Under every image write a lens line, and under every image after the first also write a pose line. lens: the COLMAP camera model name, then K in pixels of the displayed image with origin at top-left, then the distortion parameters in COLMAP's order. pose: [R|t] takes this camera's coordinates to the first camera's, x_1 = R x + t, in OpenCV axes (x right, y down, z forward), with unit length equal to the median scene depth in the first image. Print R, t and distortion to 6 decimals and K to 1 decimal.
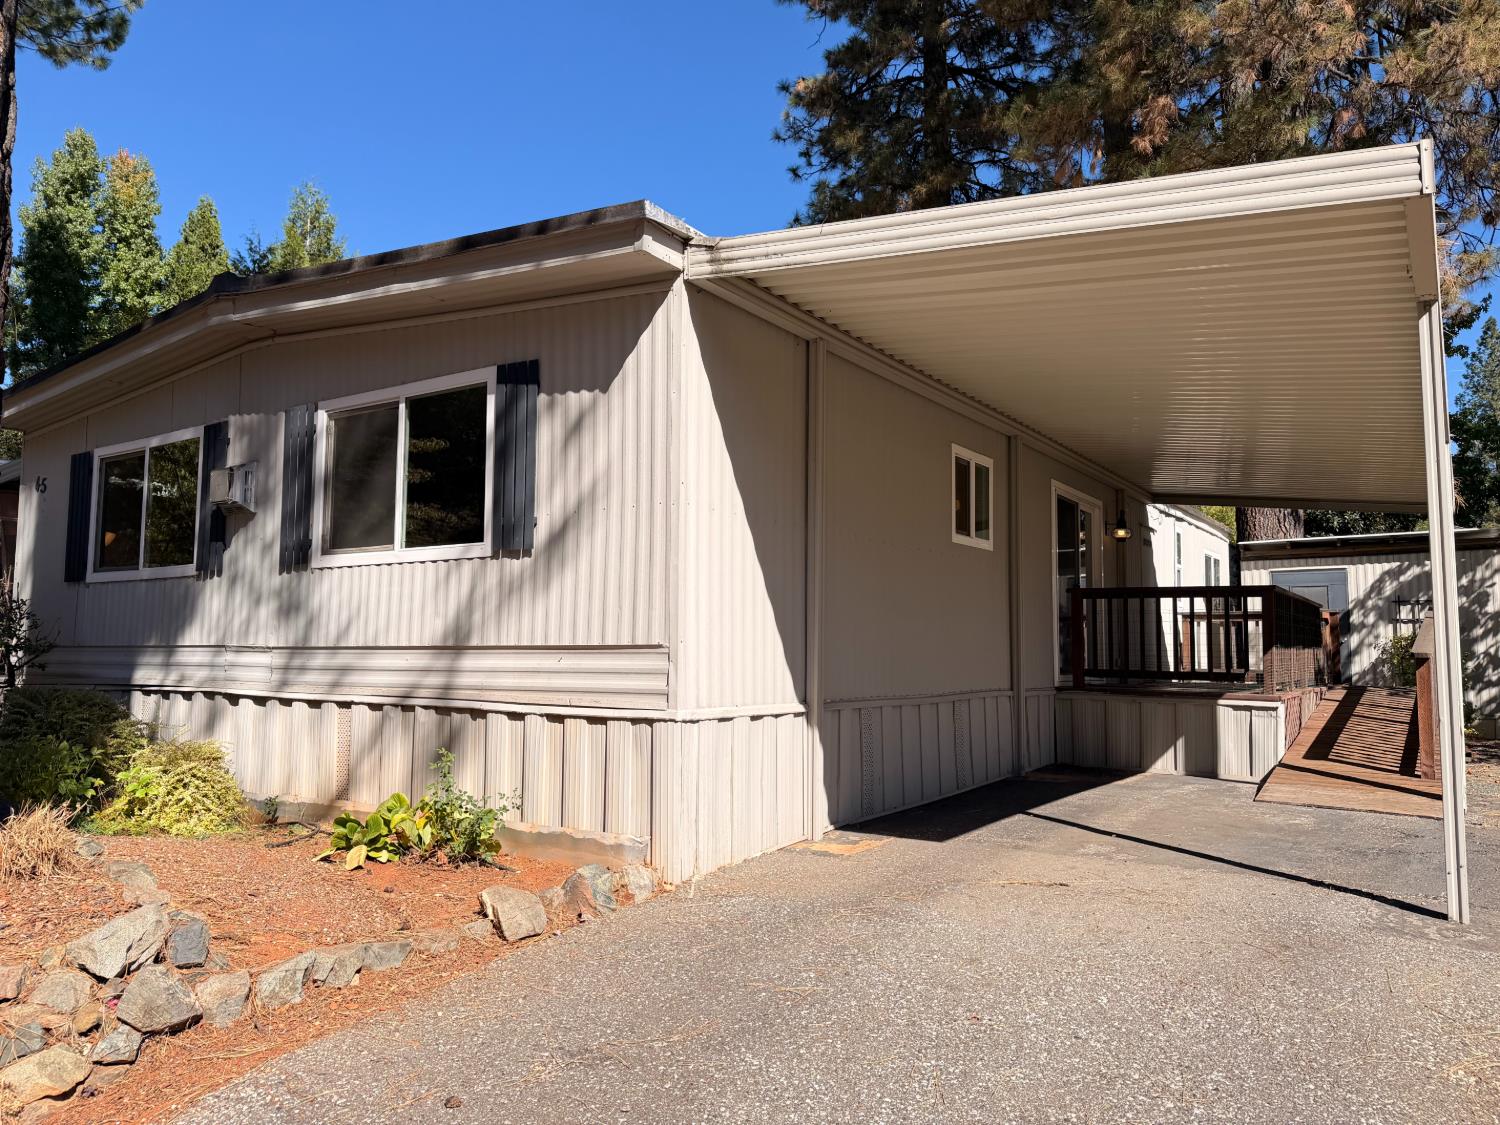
lens RADIAL K [[1060.7, 0, 750.0], [0, 1060.7, 562.5], [0, 0, 1]] dist [0.097187, -0.127331]
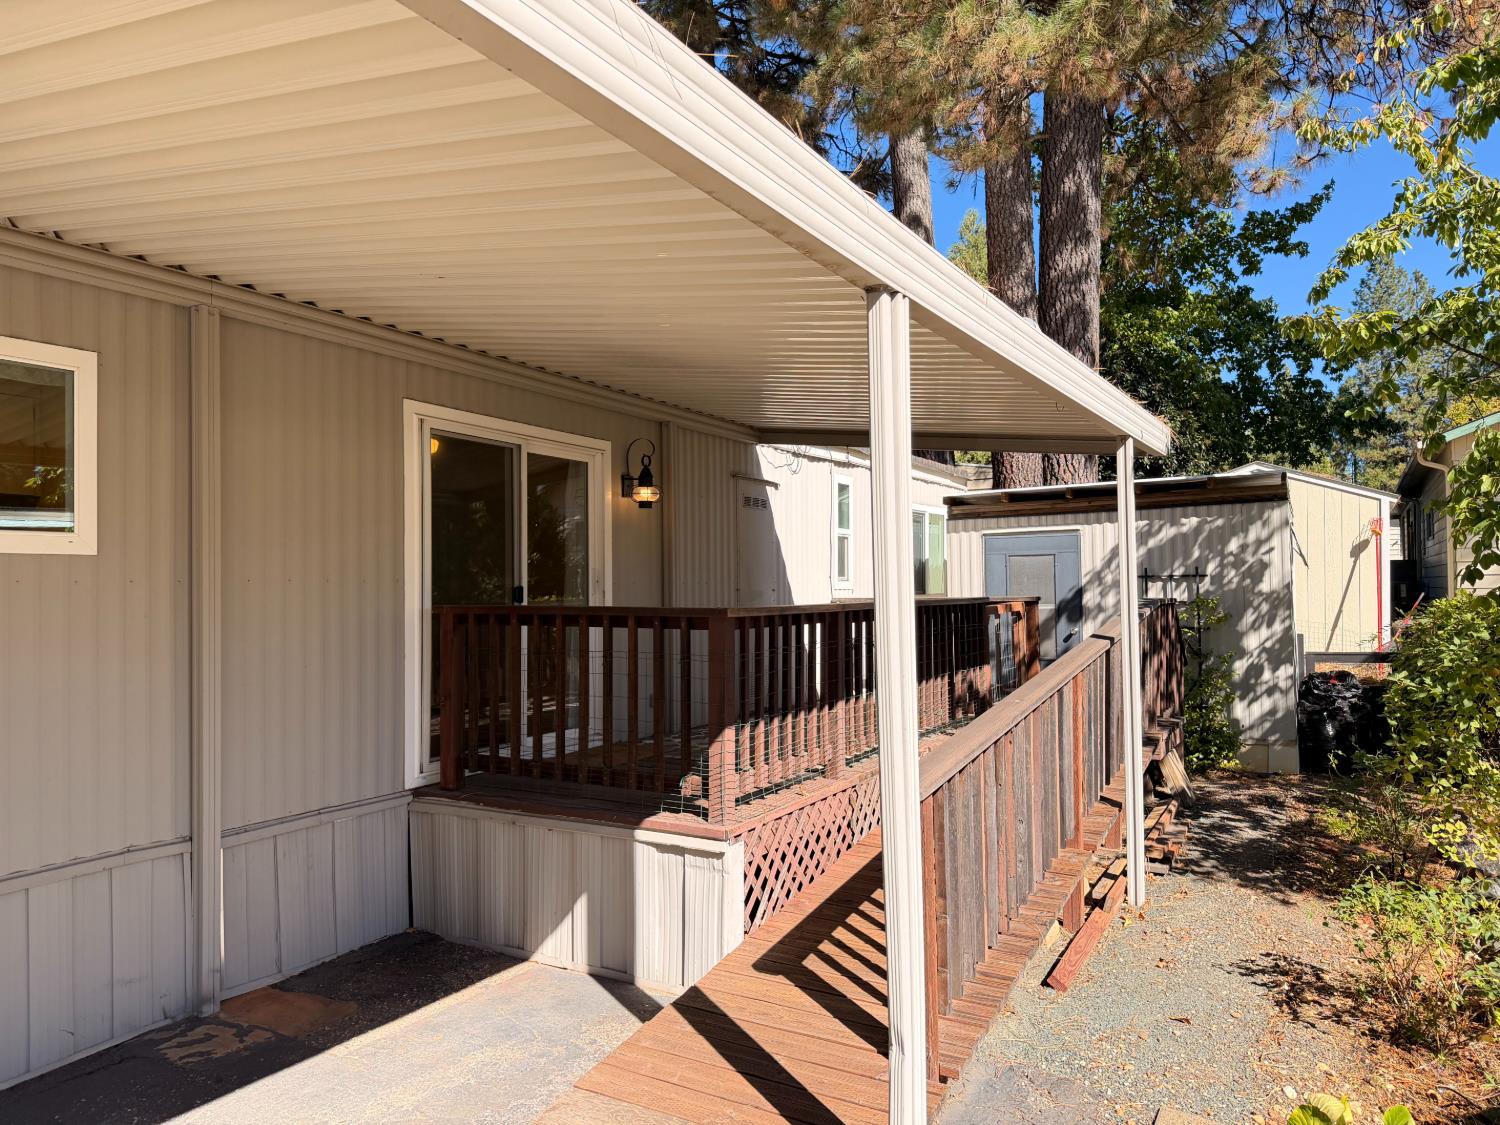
lens RADIAL K [[1060.7, 0, 750.0], [0, 1060.7, 562.5], [0, 0, 1]] dist [0.097187, -0.127331]
pose [[0.997235, -0.020694, 0.071375, 0.672180], [0.016470, 0.998106, 0.059276, -0.043442], [-0.072467, -0.057937, 0.995687, 0.729952]]
